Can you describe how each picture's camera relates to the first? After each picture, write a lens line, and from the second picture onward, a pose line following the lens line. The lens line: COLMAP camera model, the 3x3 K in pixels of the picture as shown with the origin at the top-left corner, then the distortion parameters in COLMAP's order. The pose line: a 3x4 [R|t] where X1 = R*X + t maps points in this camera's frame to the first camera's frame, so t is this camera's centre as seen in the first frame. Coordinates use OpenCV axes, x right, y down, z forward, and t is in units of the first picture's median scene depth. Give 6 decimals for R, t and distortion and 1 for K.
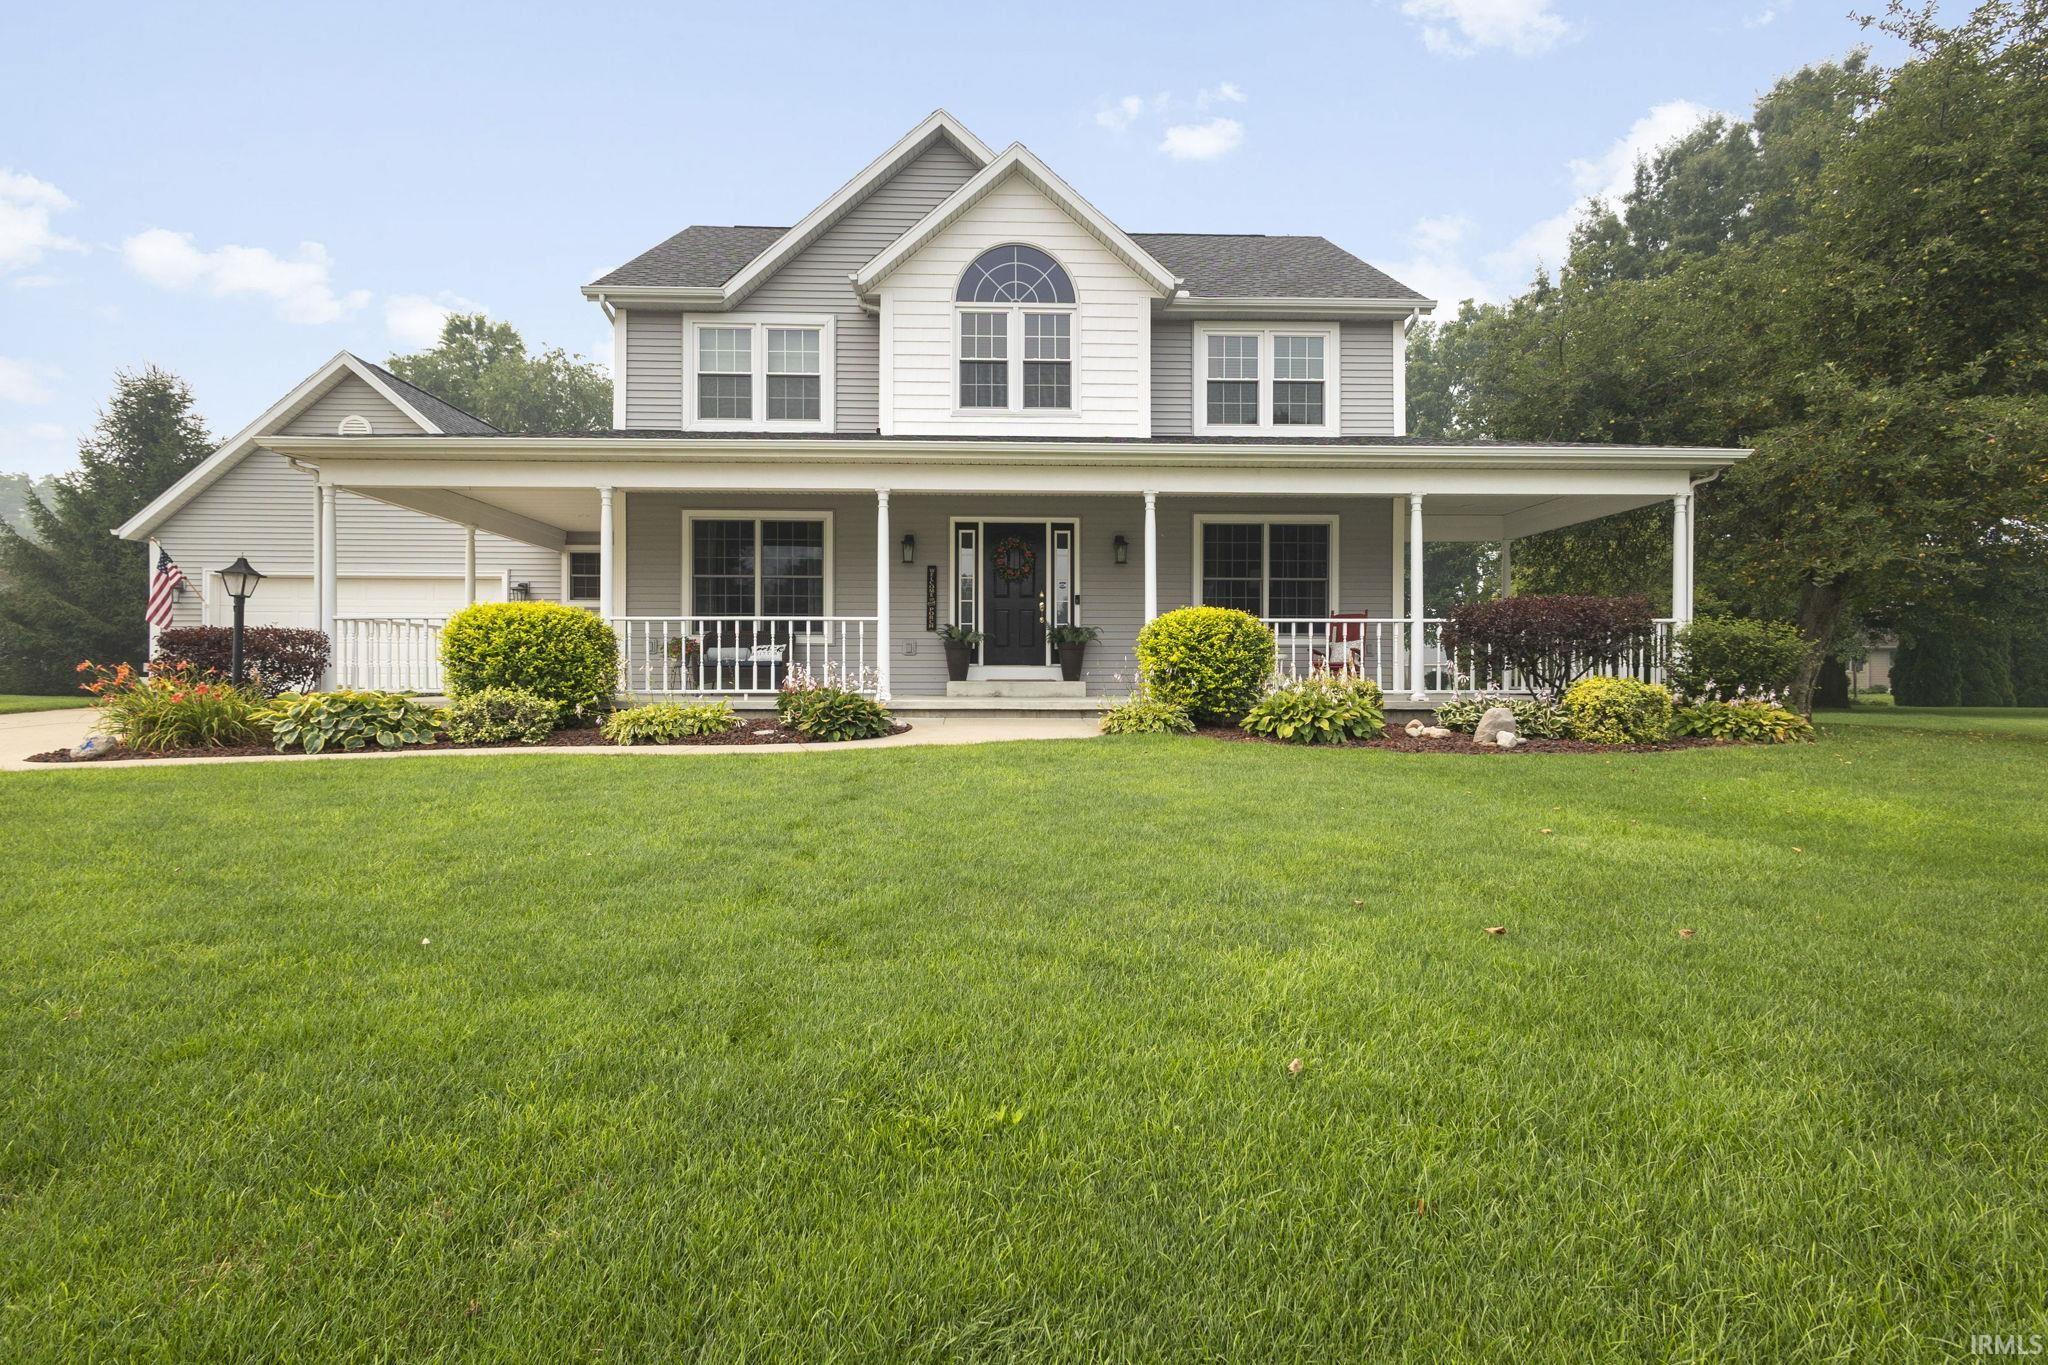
lens RADIAL K [[948.6, 0, 1016.3], [0, 948.6, 671.8], [0, 0, 1]] dist [0.009881, -0.003769]
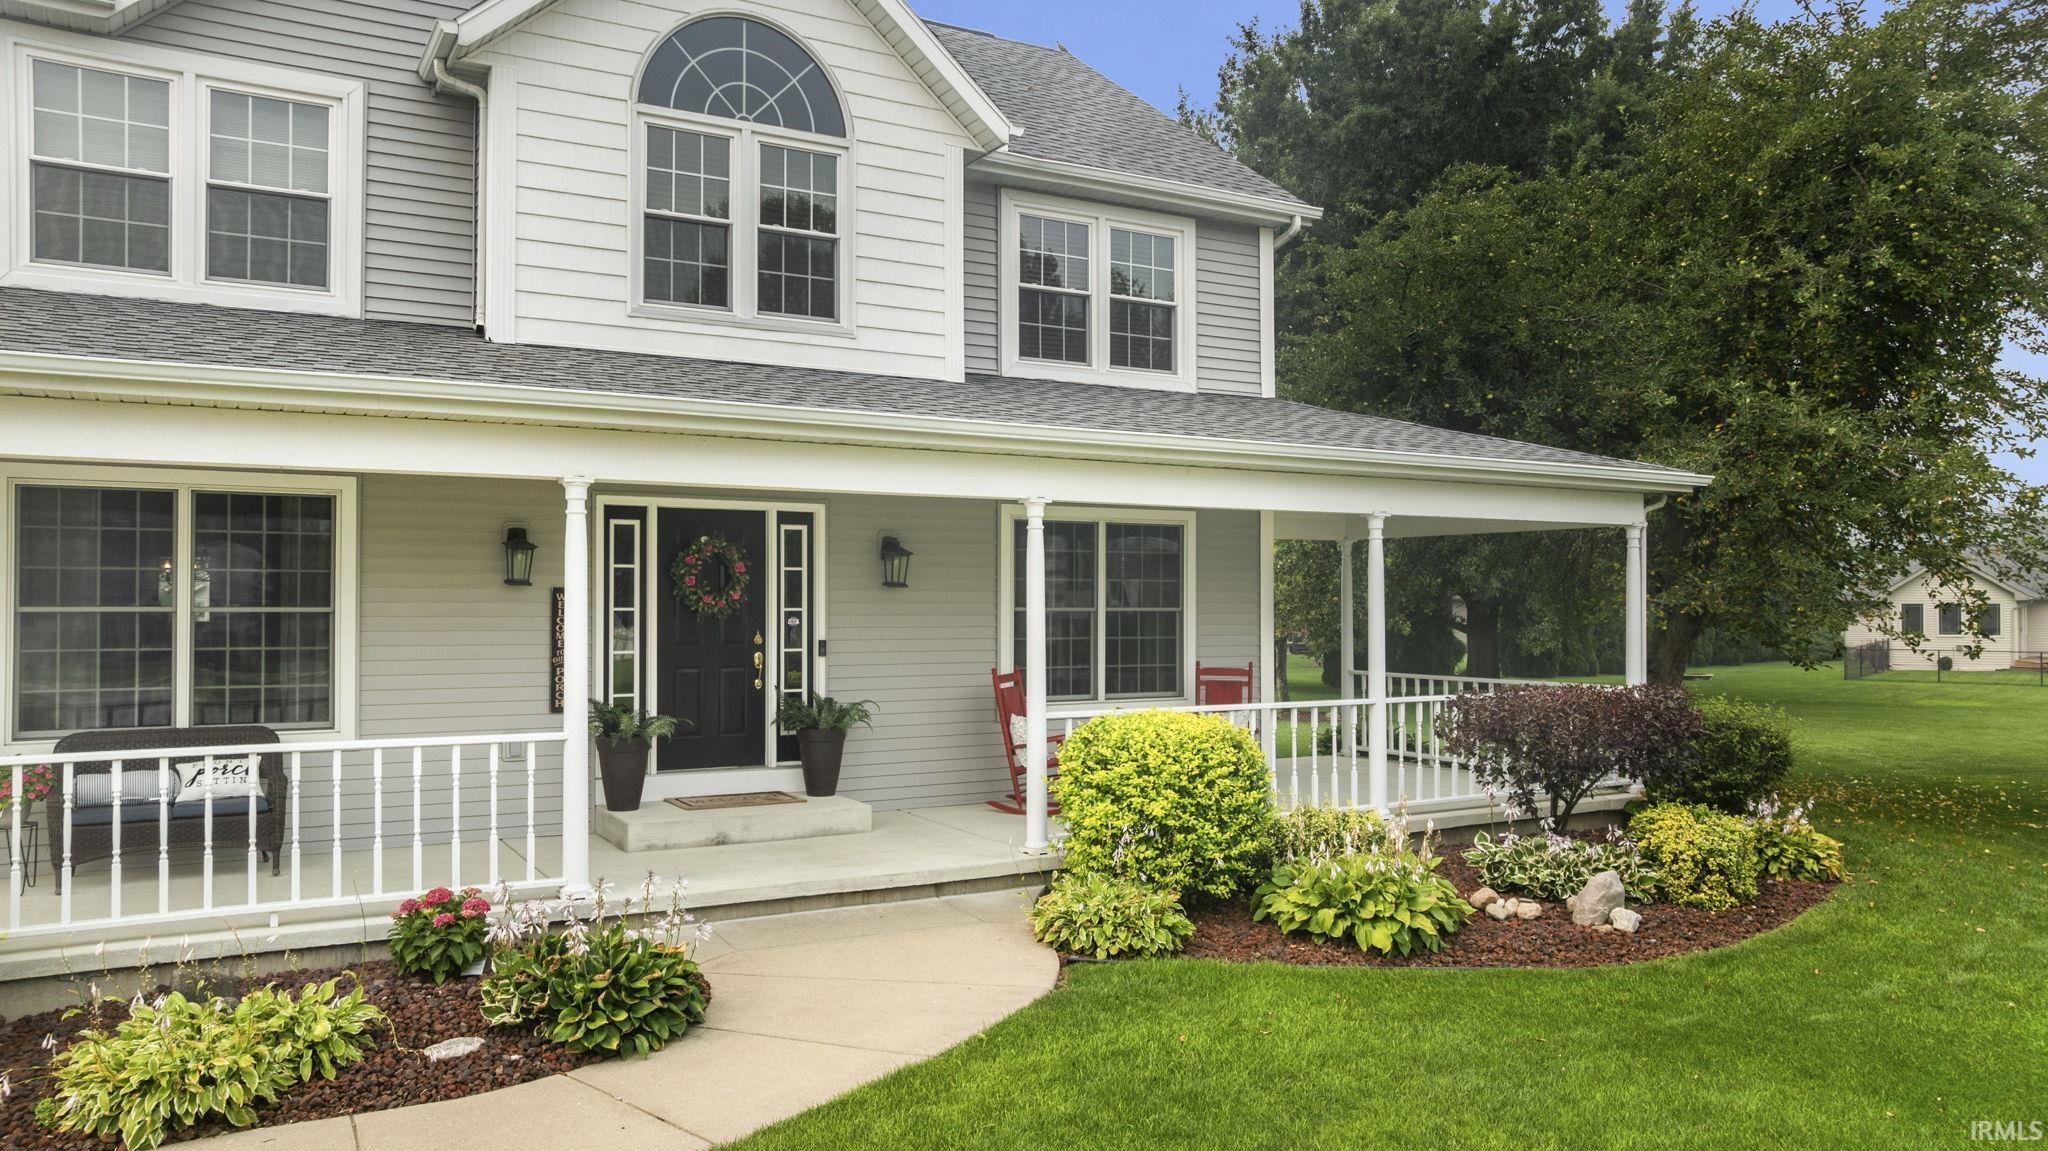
lens RADIAL K [[1459.6, 0, 1025.5], [0, 1459.6, 589.6], [0, 0, 1]] dist [-0.022413, 0.010282]
pose [[0.879552, 0.003820, 0.475787, -0.258447], [-0.000984, 0.999980, -0.006210, -0.111194], [-0.475801, 0.004994, 0.879539, 0.179554]]
